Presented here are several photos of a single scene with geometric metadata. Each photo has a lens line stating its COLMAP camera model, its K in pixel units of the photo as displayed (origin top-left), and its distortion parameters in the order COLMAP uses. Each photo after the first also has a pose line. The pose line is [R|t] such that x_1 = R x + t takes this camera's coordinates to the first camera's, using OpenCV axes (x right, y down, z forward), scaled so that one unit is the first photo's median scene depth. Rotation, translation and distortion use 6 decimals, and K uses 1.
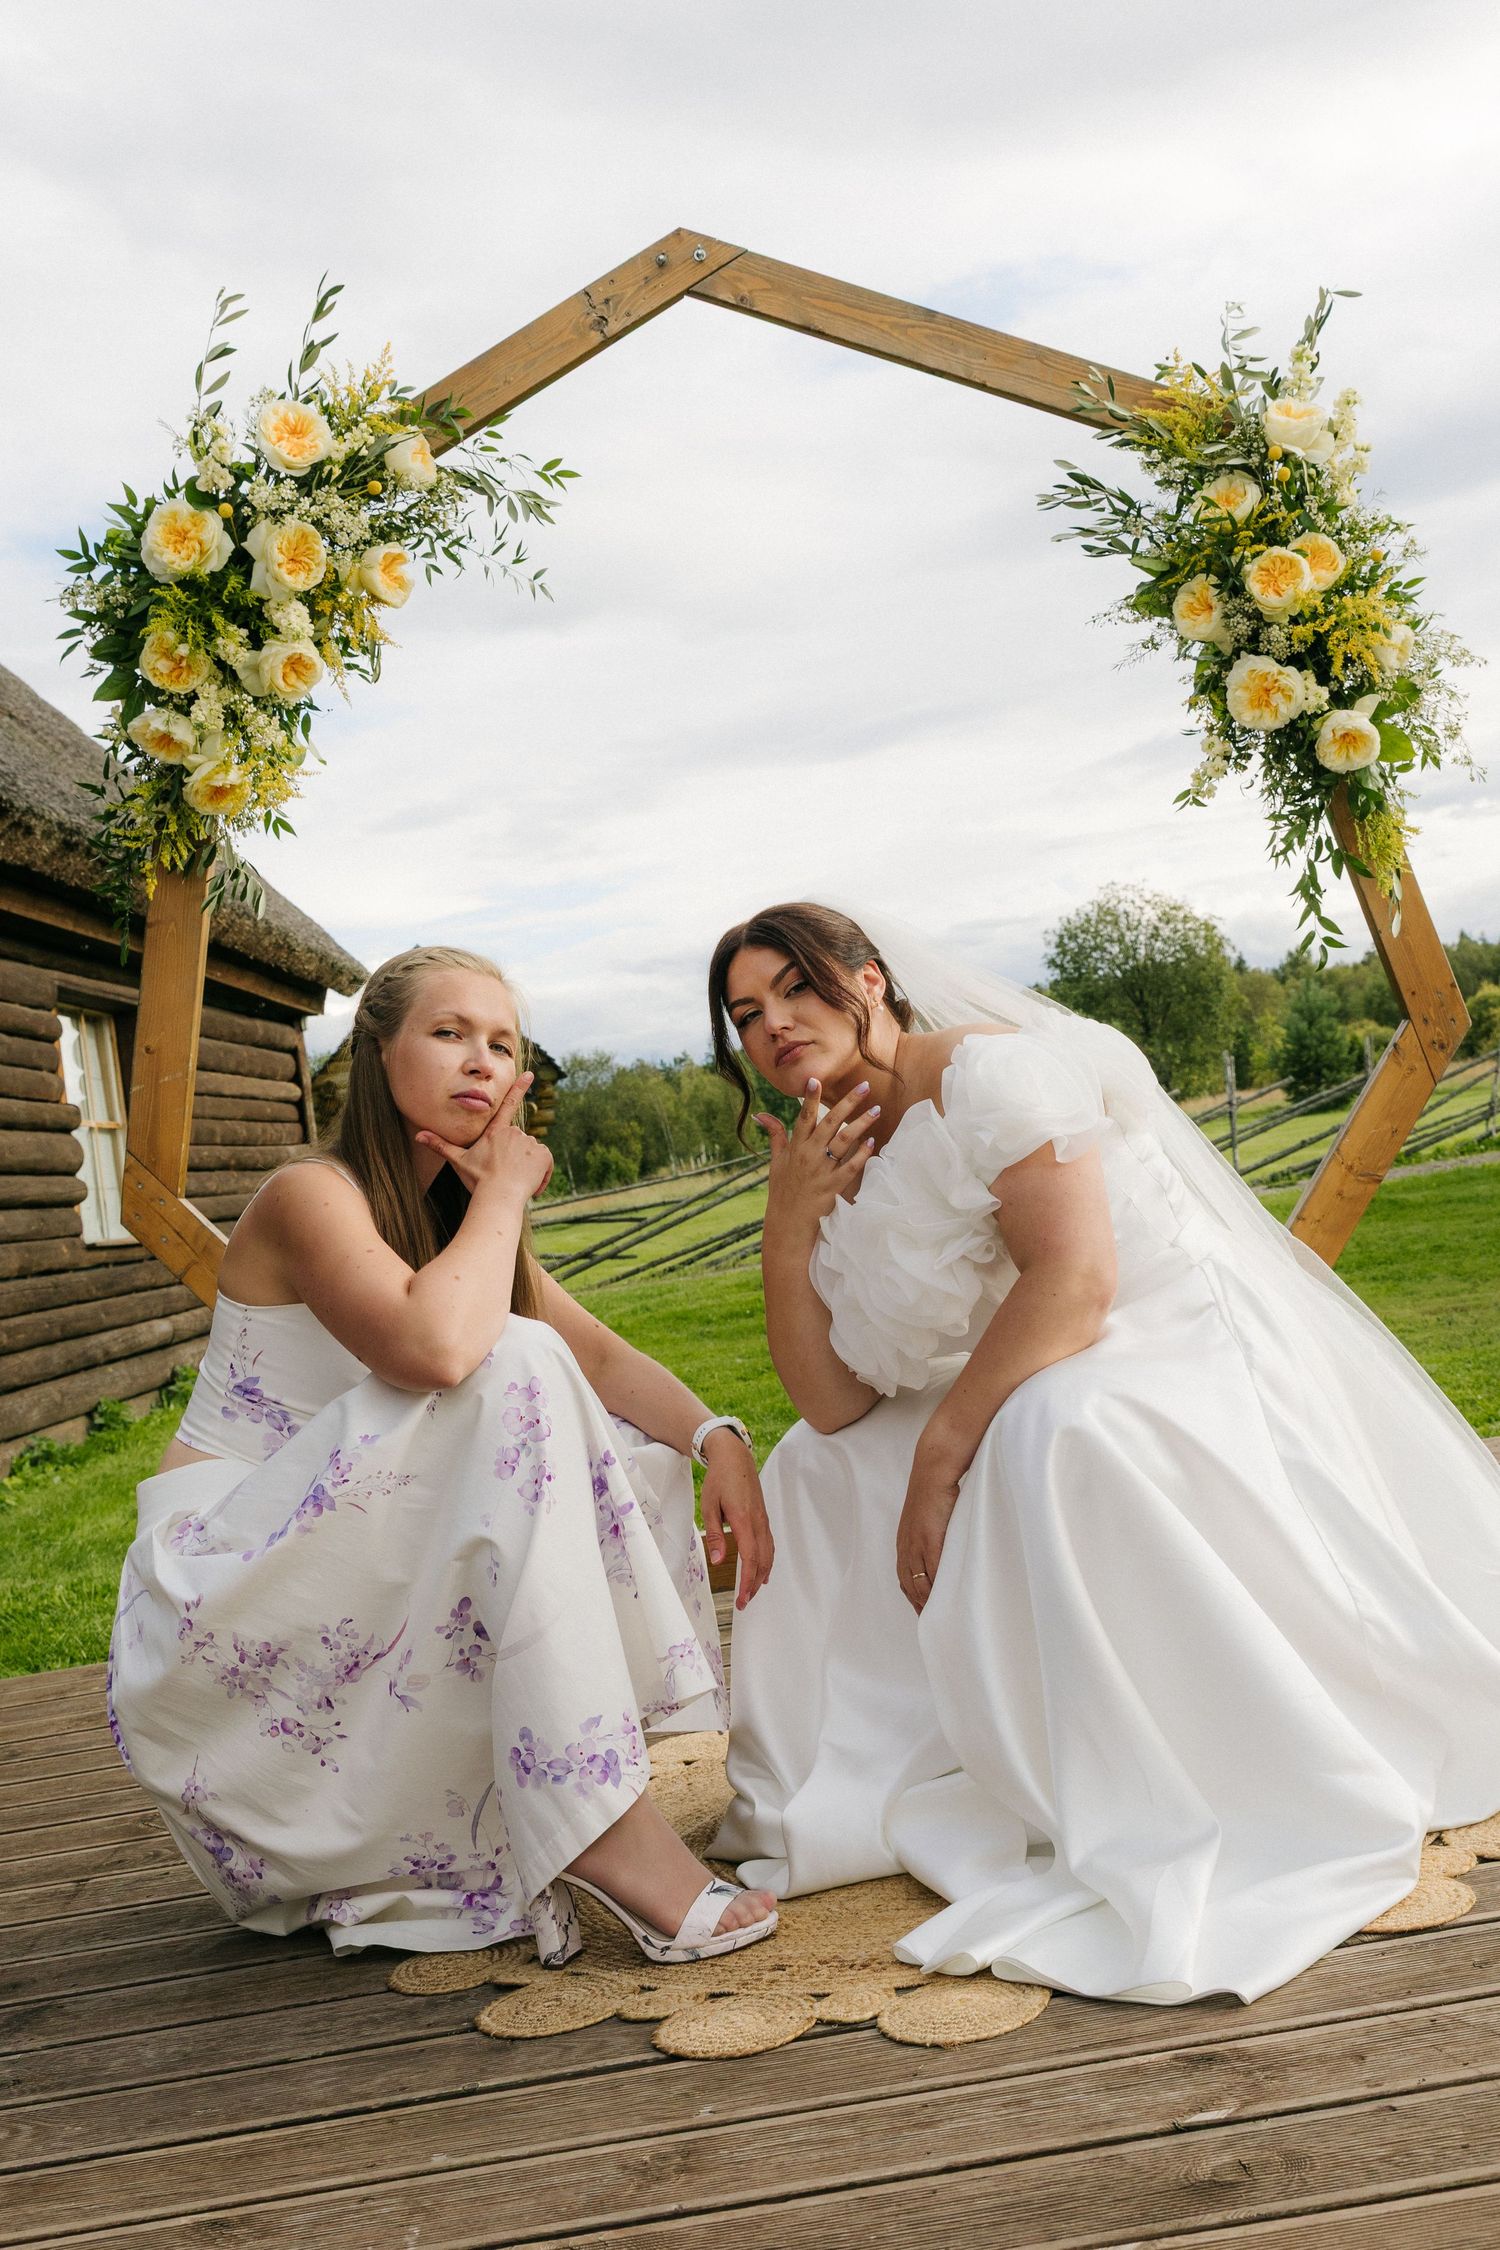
lens RADIAL K [[2360.5, 0, 815.7], [0, 2360.5, 977.2], [0, 0, 1]] dist [-0.000993, -0.009186]
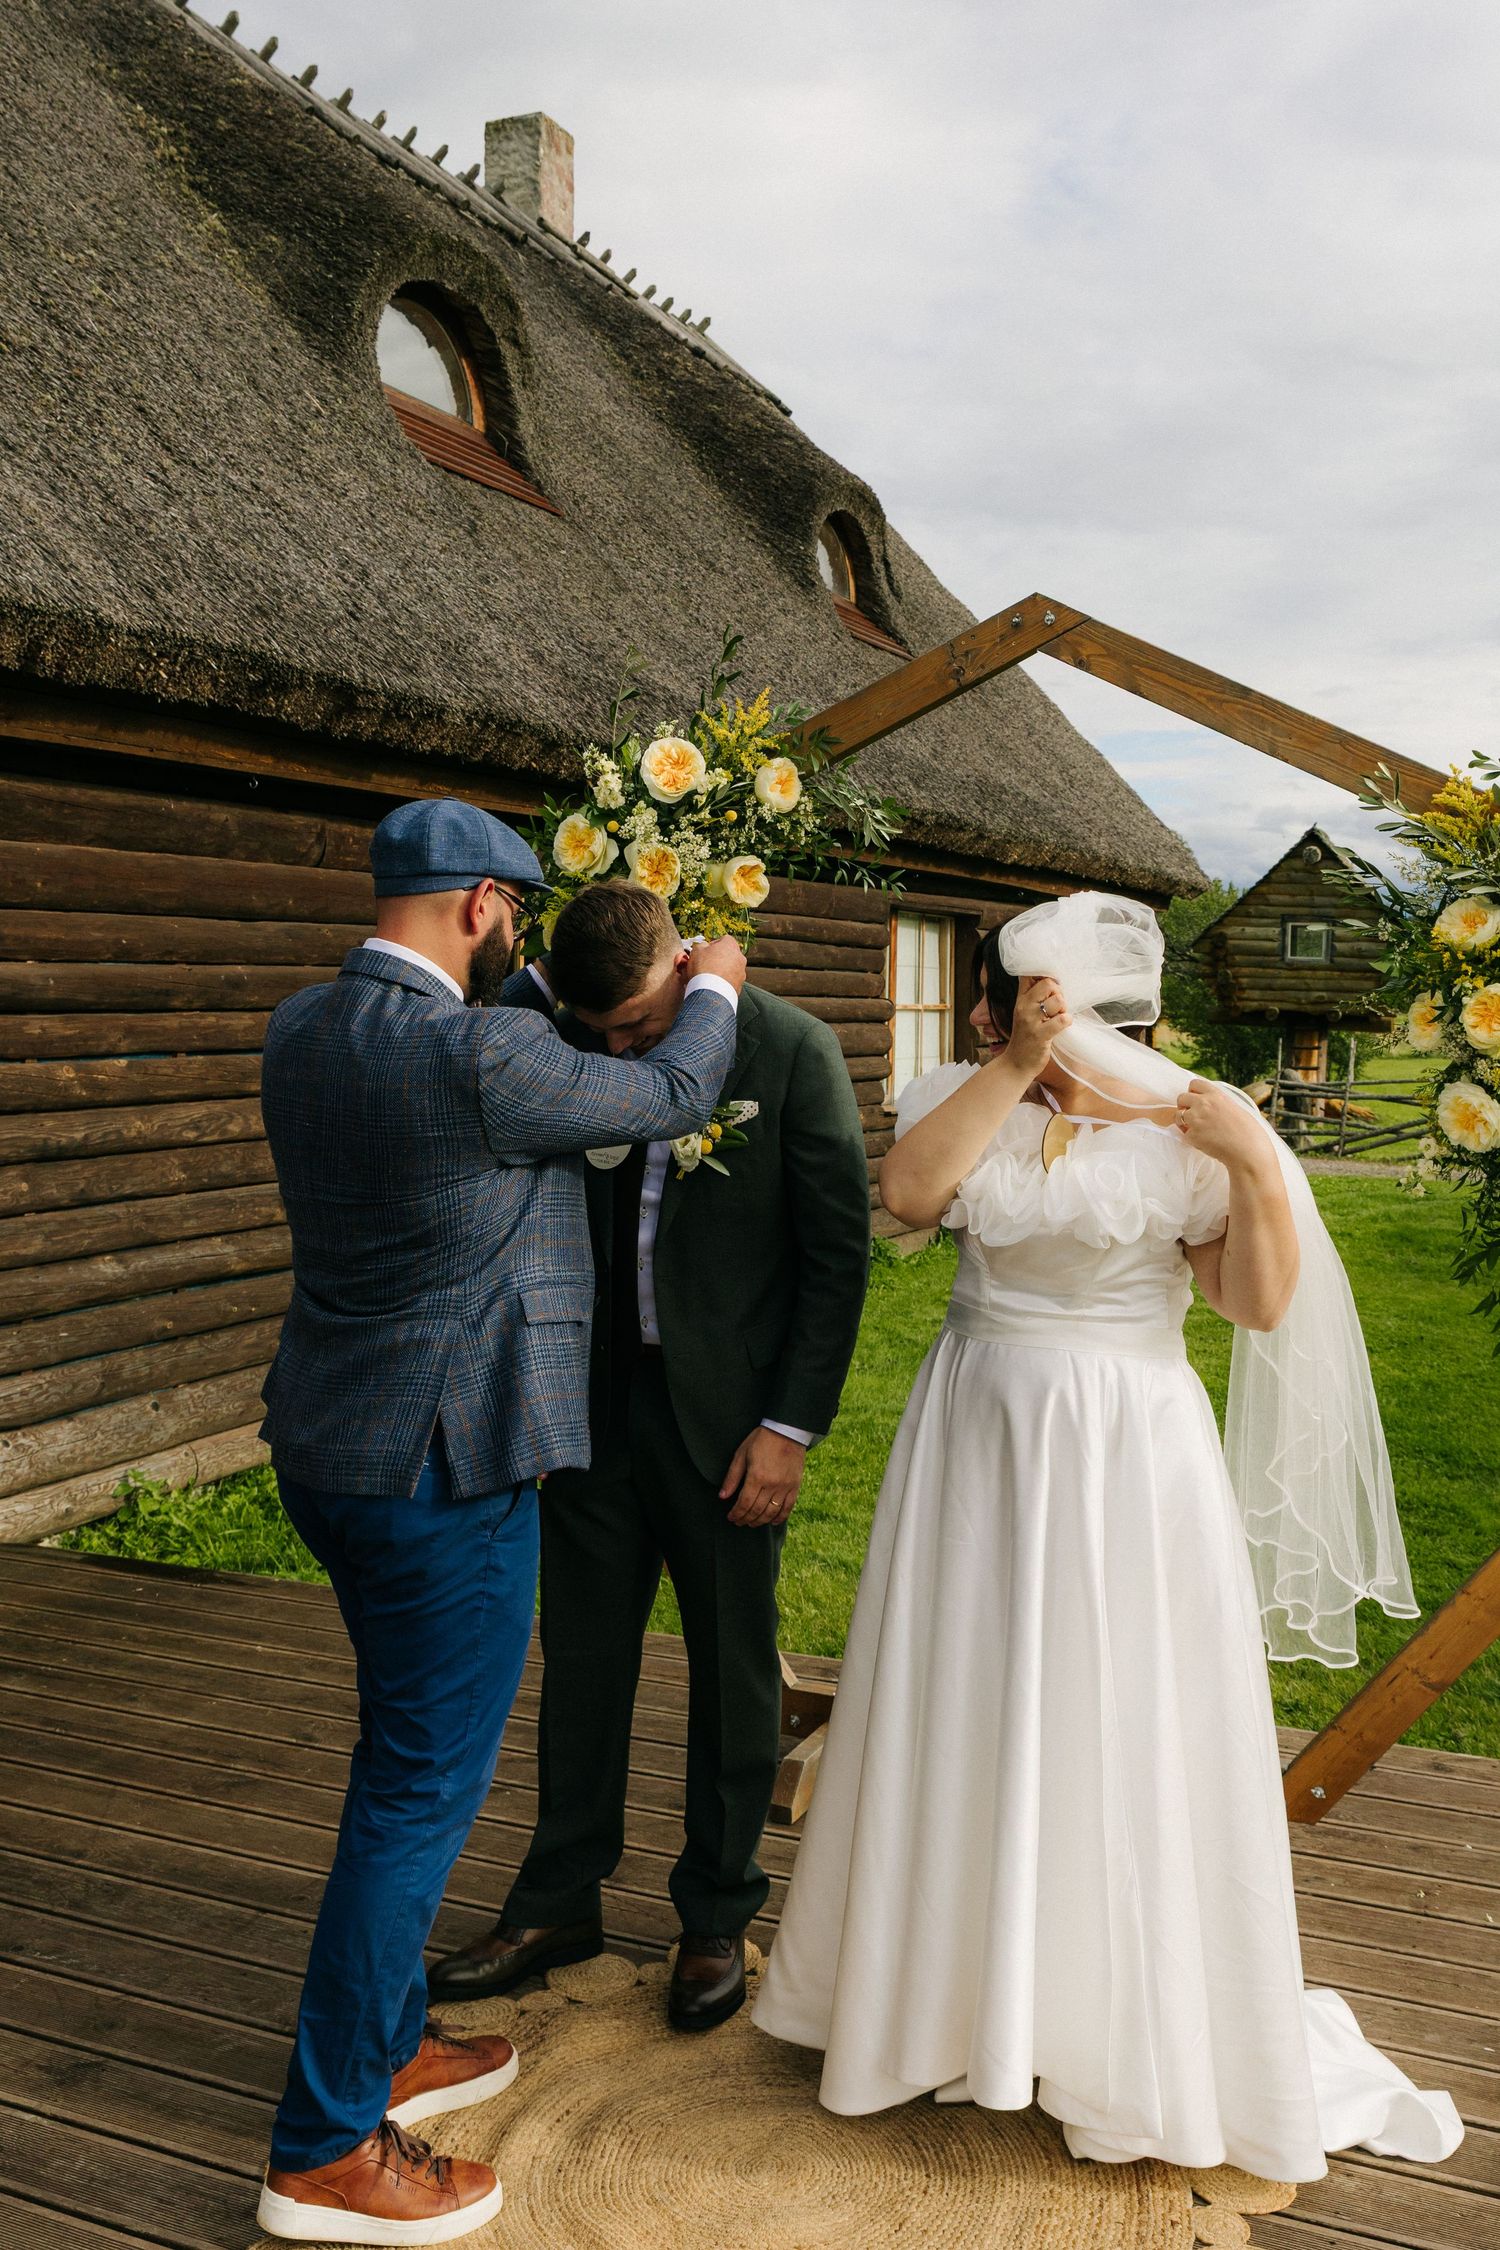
lens RADIAL K [[1980.5, 0, 807.2], [0, 1980.5, 972.0], [0, 0, 1]] dist [0.003586, -0.007937]
pose [[0.895403, 0.155081, -0.417377, 0.284489], [-0.118763, 0.986608, 0.111802, -0.247731], [0.429126, -0.050539, 0.901830, 0.099508]]
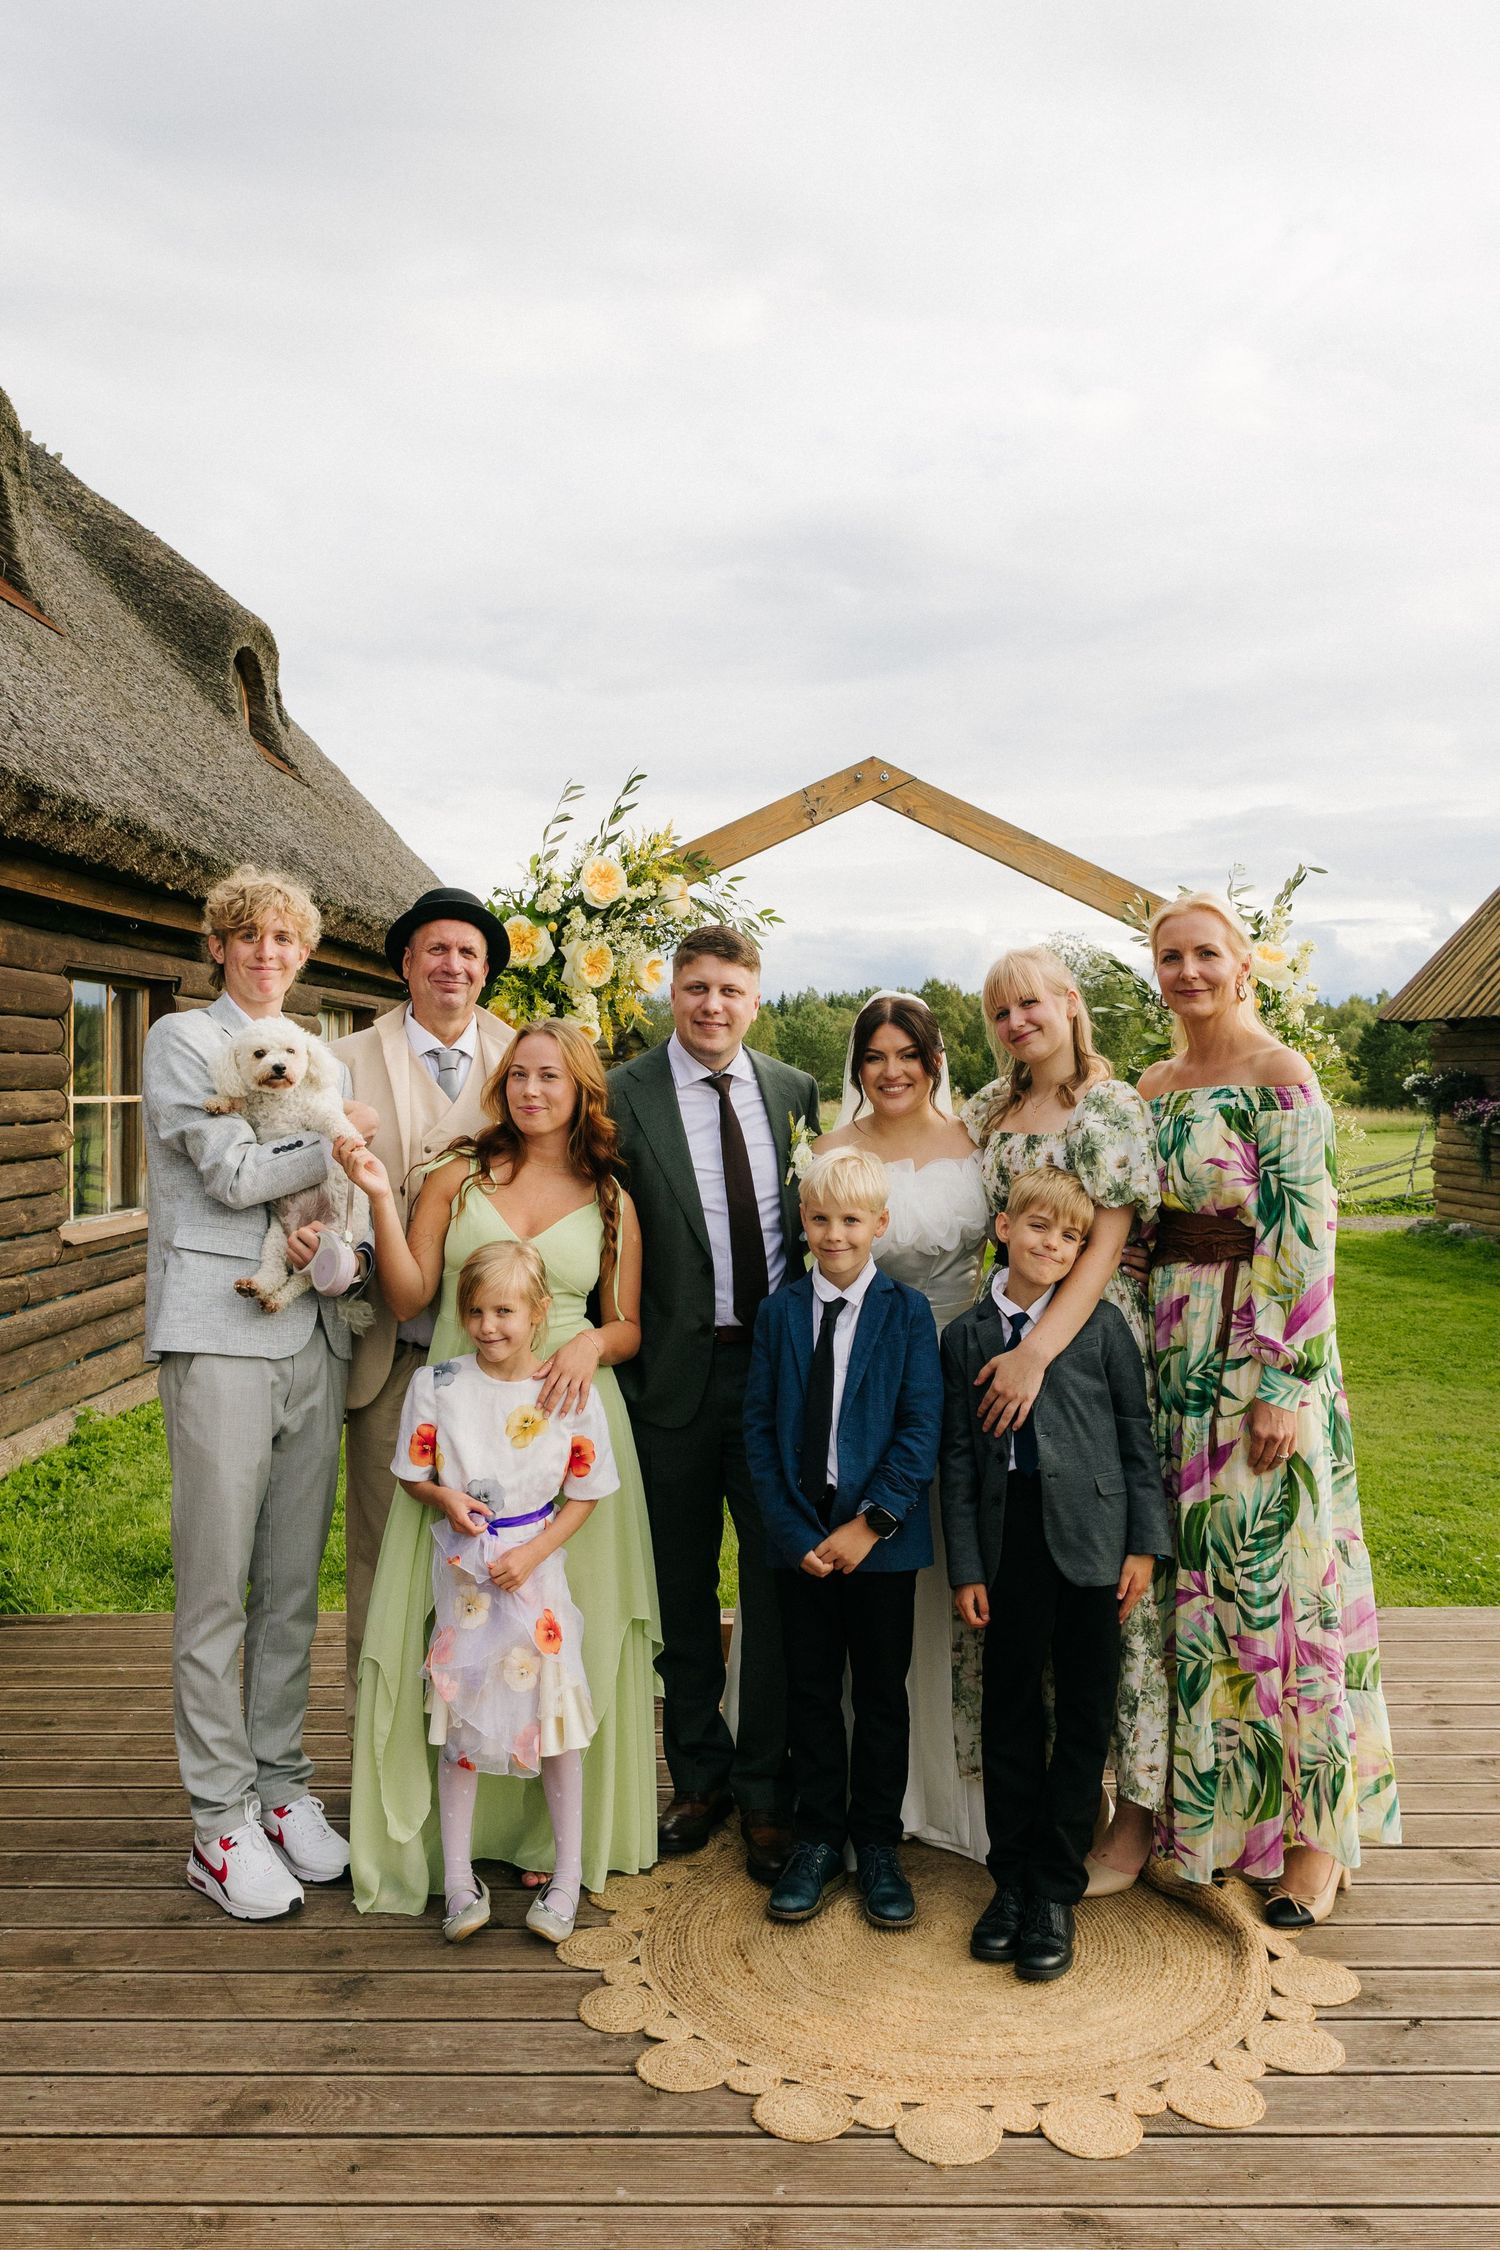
lens RADIAL K [[1733.4, 0, 748.7], [0, 1733.4, 1034.6], [0, 0, 1]] dist [-0.000113, -0.005121]
pose [[0.988423, 0.145836, -0.041852, -0.068827], [-0.144048, 0.988637, 0.042981, -0.192692], [0.047645, -0.036454, 0.998199, -0.102855]]
